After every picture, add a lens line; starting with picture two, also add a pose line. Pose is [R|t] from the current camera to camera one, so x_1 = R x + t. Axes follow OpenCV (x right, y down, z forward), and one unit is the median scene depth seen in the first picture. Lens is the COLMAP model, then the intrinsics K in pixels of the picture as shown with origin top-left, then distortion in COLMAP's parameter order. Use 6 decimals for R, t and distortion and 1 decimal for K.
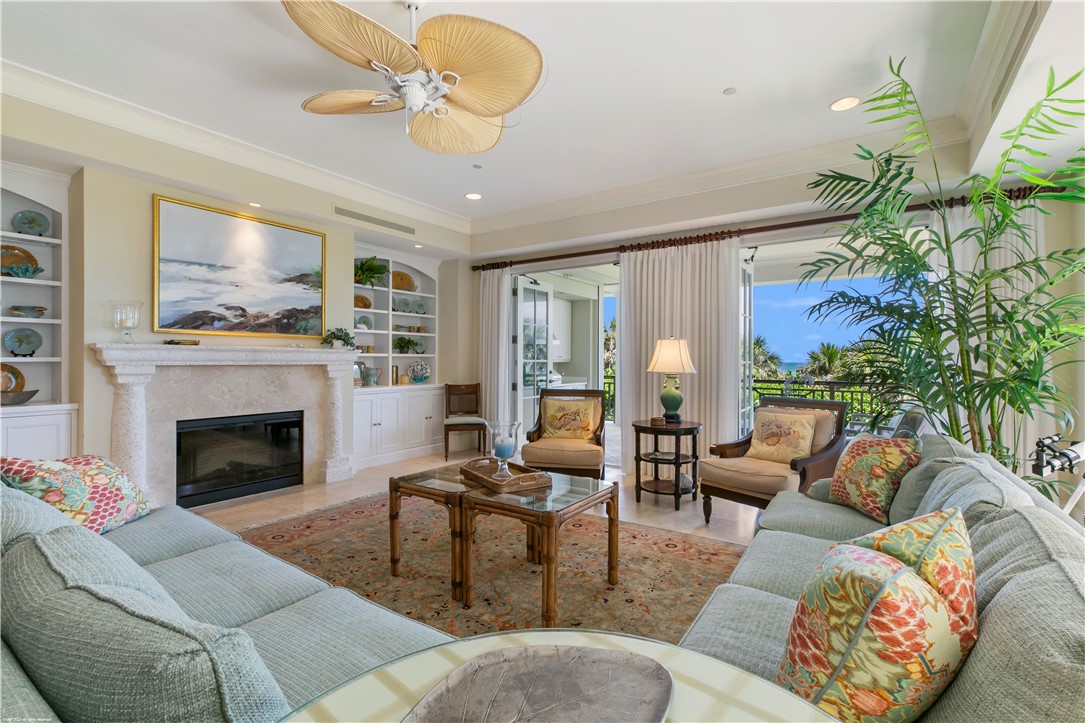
lens RADIAL K [[493.5, 0, 539.9], [0, 493.5, 361.2], [0, 0, 1]] dist [0.002751, 0.000199]
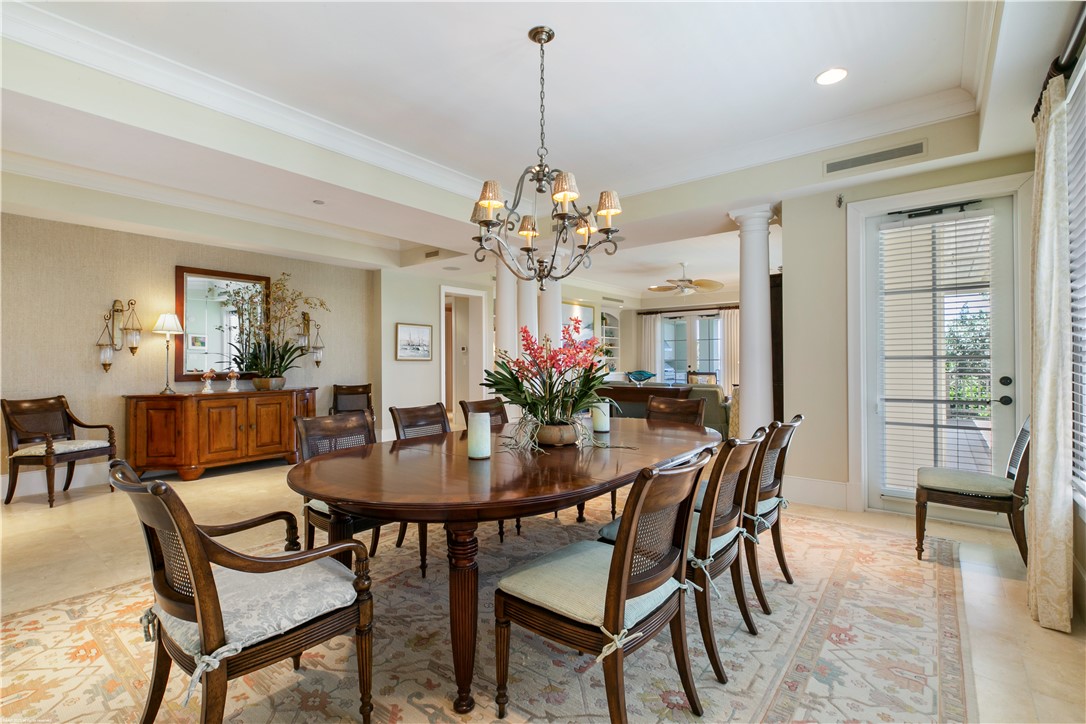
lens RADIAL K [[493.9, 0, 542.7], [0, 493.9, 361.5], [0, 0, 1]] dist [0.002751, 0.000199]
pose [[0.997173, -0.009086, -0.074587, -0.389049], [0.008693, 0.999947, -0.005596, 0.012813], [0.074634, 0.004932, 0.997199, -1.056836]]
